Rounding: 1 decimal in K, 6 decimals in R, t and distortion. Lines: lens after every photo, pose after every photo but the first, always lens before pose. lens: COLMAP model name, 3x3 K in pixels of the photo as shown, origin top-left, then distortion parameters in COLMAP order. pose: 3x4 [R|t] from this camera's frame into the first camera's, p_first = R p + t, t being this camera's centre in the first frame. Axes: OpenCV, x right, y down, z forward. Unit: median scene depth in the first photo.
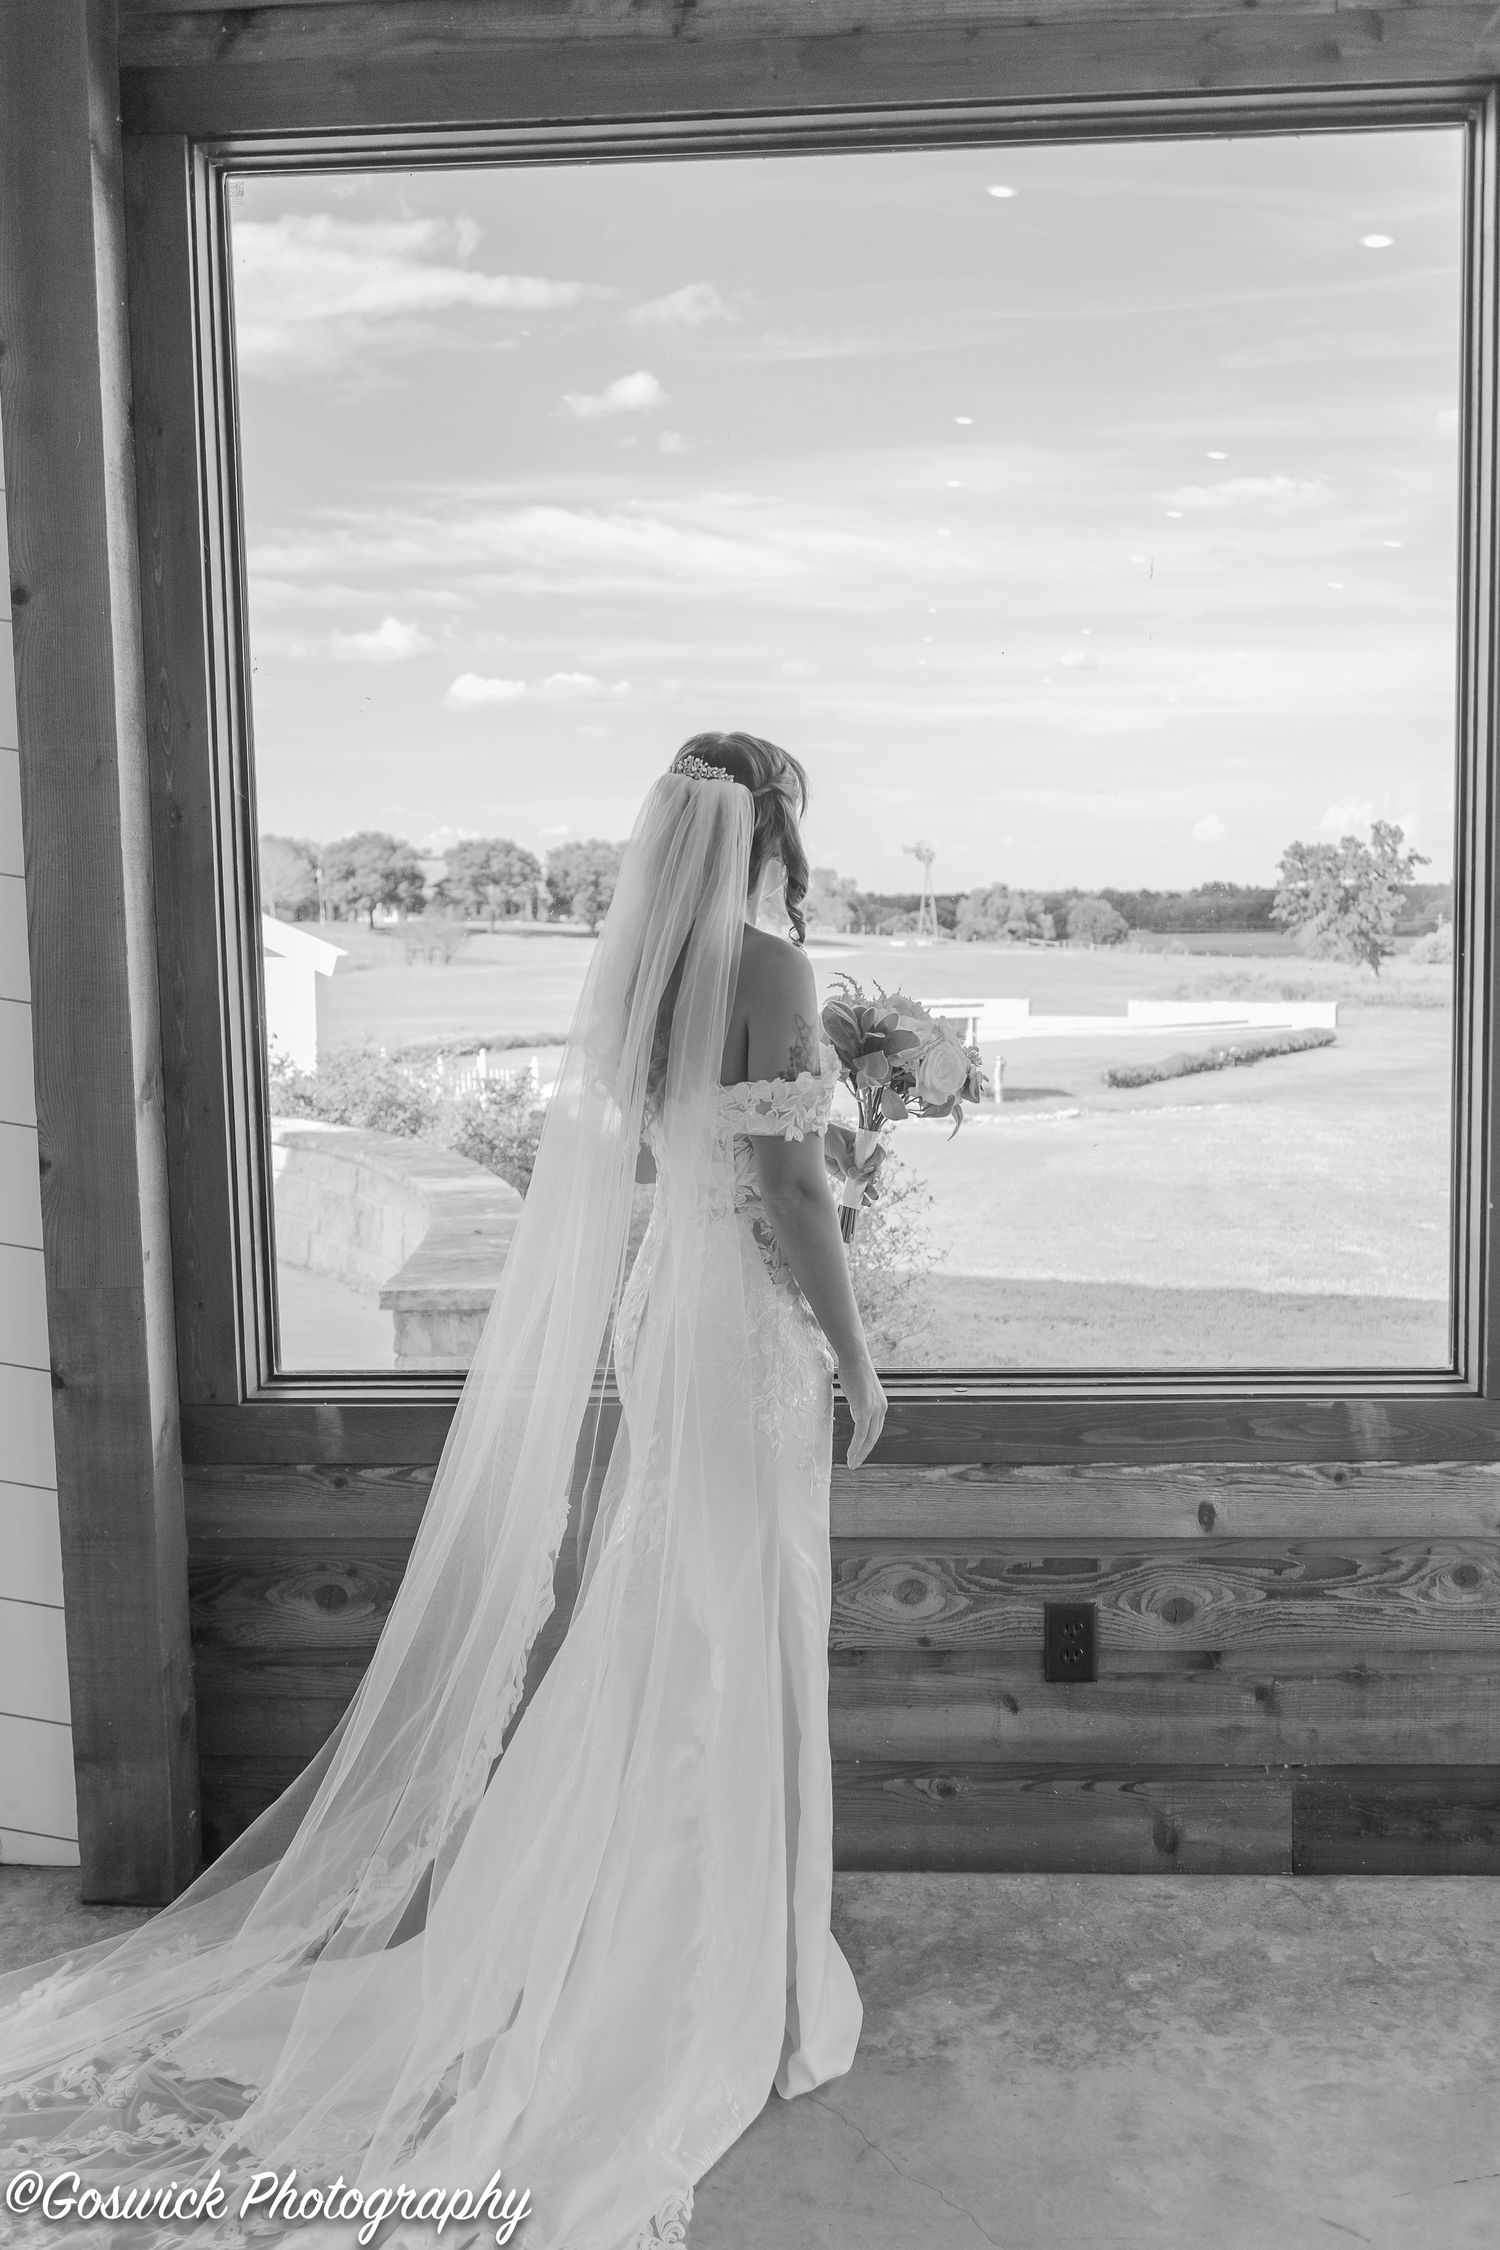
lens RADIAL K [[2039.6, 0, 767.4], [0, 2039.6, 1128.4], [0, 0, 1]] dist [0.020356, 0.000922]
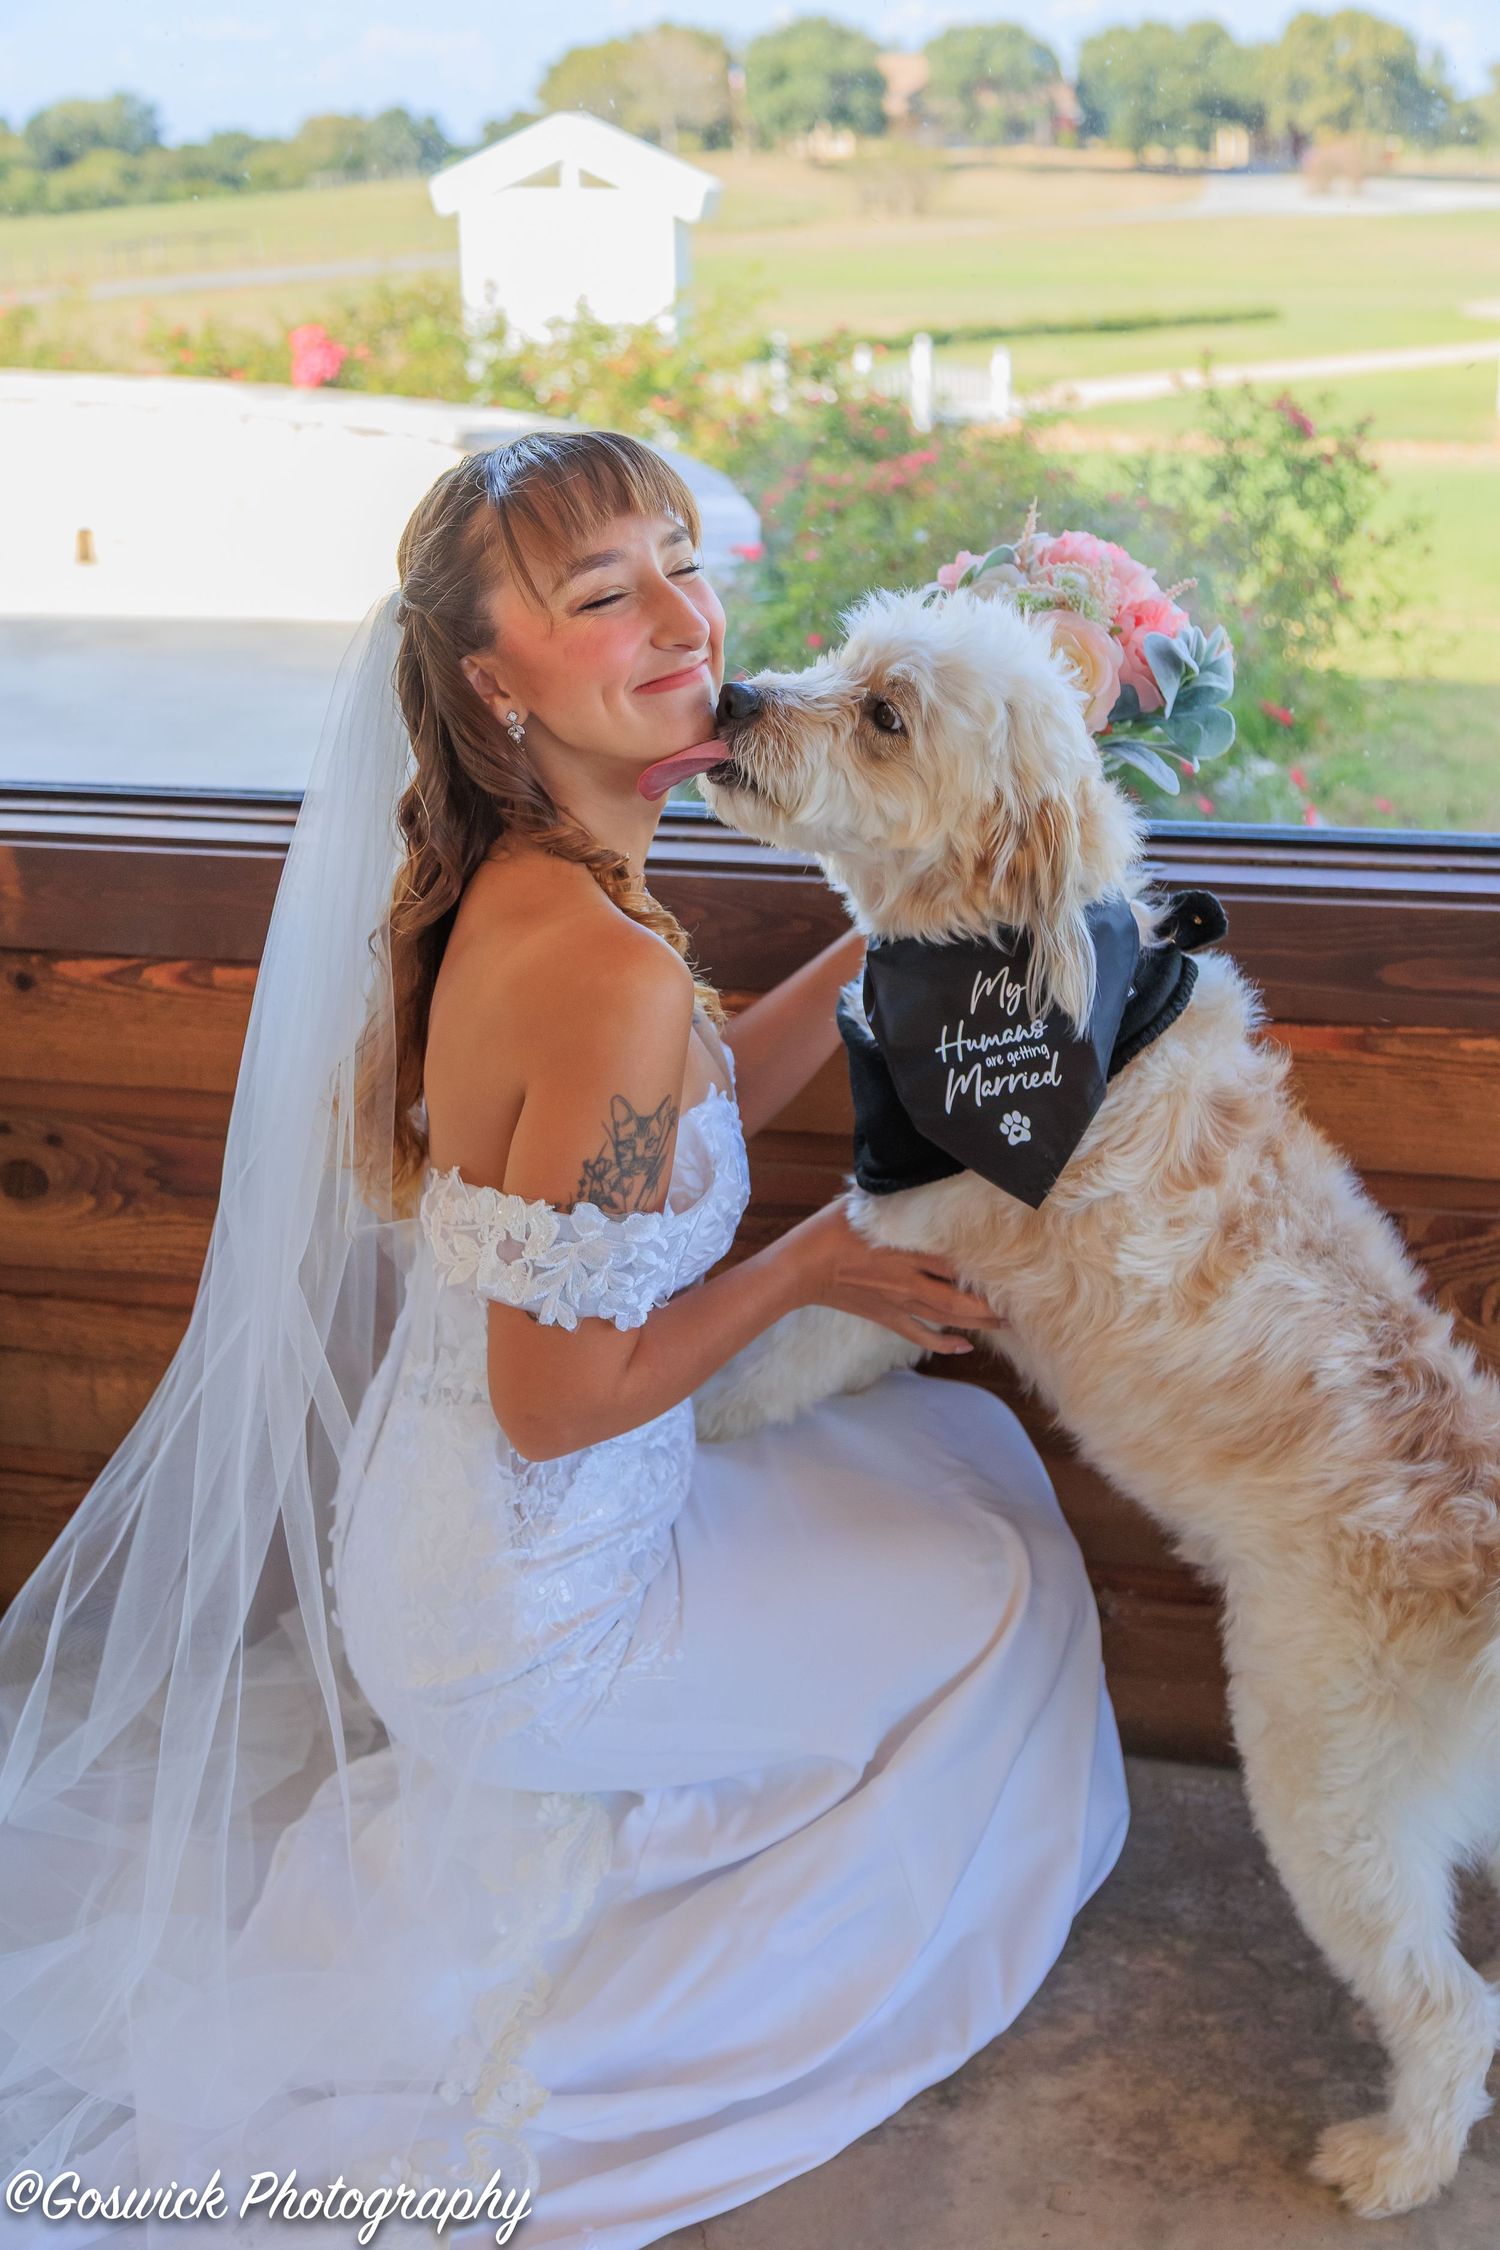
lens RADIAL K [[2890.6, 0, 735.9], [0, 2890.6, 1103.4], [0, 0, 1]] dist [0.030867, 0.000000]
pose [[0.975631, 0.062848, -0.210226, 0.164650], [-0.016617, 0.976513, 0.214815, 0.037092], [0.218789, -0.206087, 0.953761, 0.318136]]
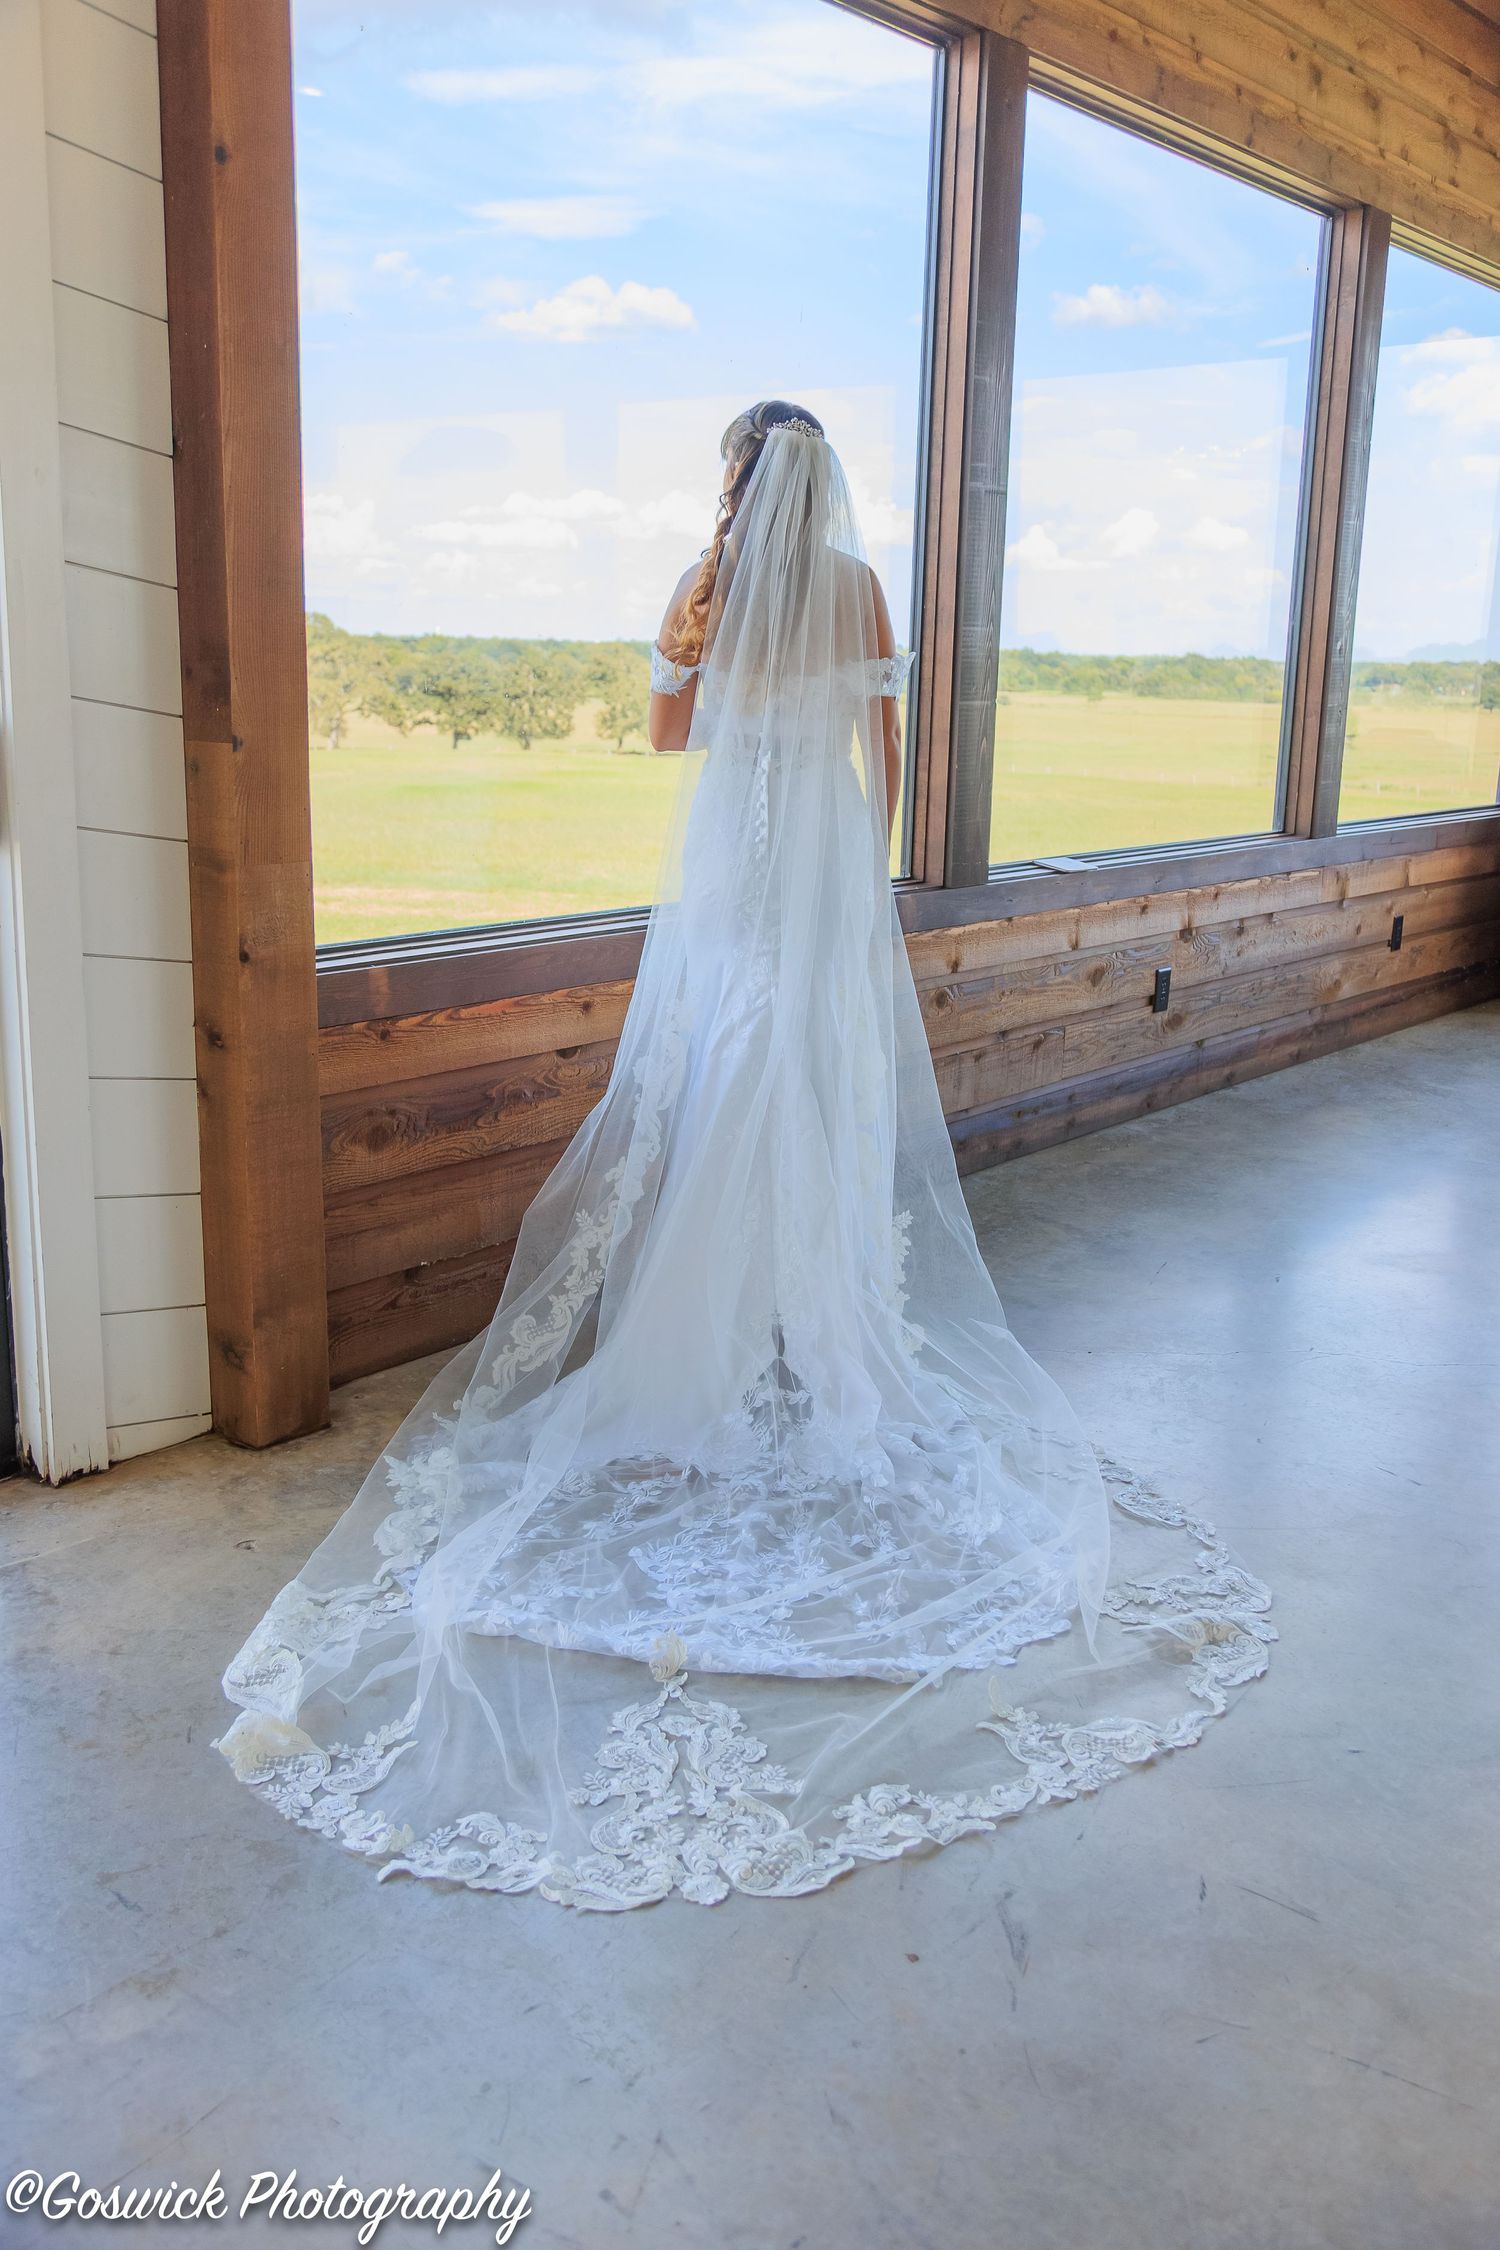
lens RADIAL K [[2039.6, 0, 756.9], [0, 2039.6, 1131.2], [0, 0, 1]] dist [0.020356, 0.000922]
pose [[0.551112, -0.153487, 0.820193, -1.148914], [0.030242, 0.985965, 0.164189, 0.052972], [-0.833883, -0.065682, 0.548019, 0.234530]]
